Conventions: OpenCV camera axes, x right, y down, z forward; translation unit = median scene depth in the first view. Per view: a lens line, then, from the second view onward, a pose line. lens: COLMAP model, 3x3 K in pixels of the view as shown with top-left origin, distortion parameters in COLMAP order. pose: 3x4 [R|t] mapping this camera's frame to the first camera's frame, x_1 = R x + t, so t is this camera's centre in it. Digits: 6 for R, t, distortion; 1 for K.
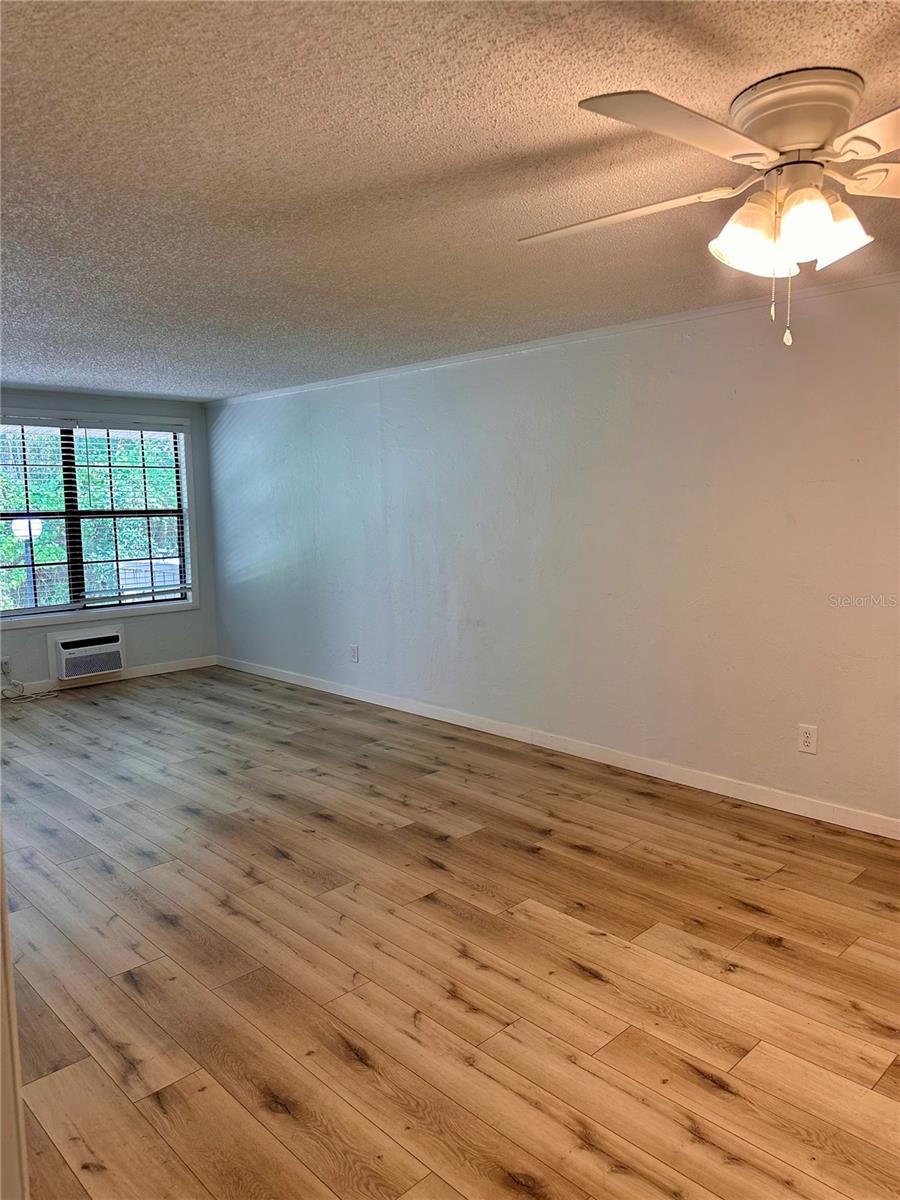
lens RADIAL K [[834.1, 0, 456.2], [0, 834.1, 593.2], [0, 0, 1]] dist [0.235034, -0.268478]
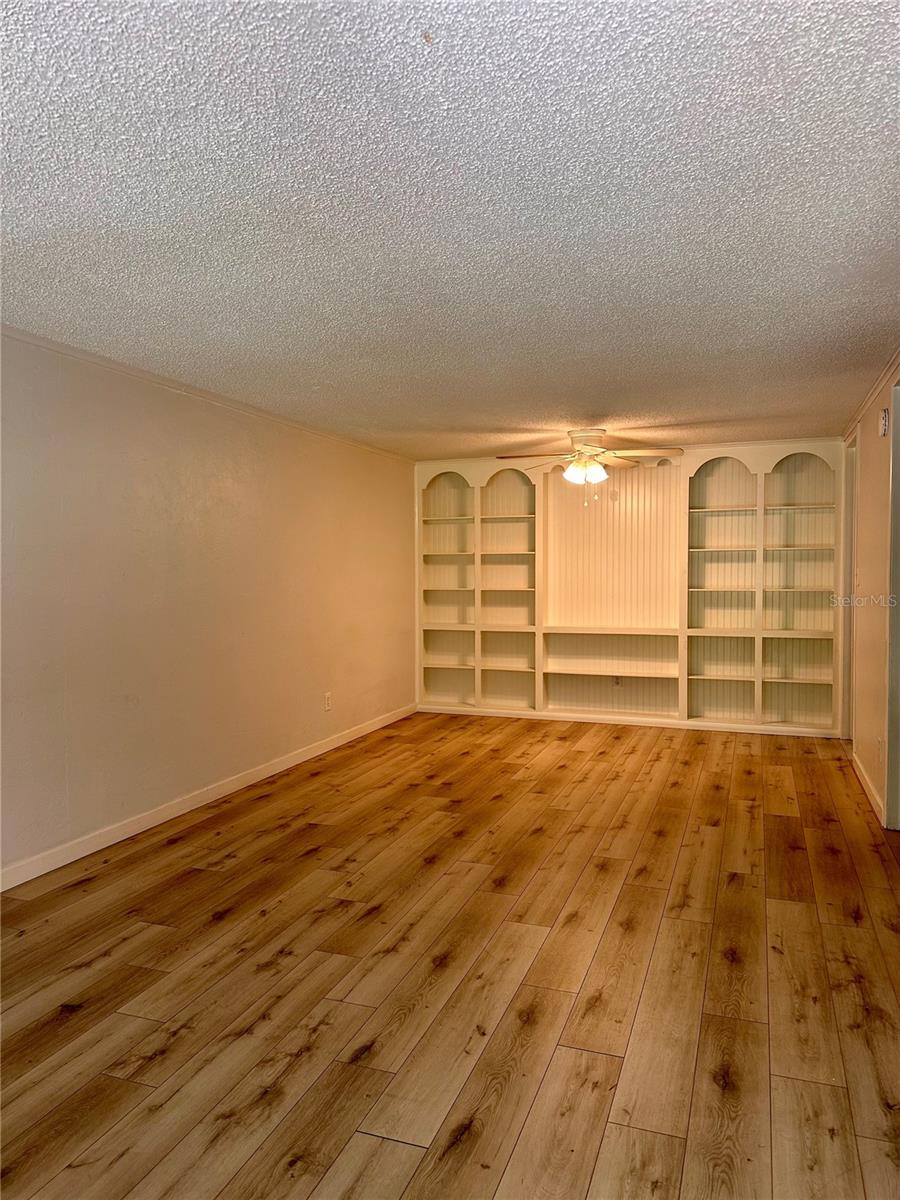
lens RADIAL K [[834.1, 0, 456.2], [0, 834.1, 593.2], [0, 0, 1]] dist [0.235034, -0.268478]
pose [[-0.455649, 0.004053, 0.890150, -1.024019], [0.104930, 0.993262, 0.049189, -0.080138], [-0.883953, 0.115816, -0.453005, 1.357696]]
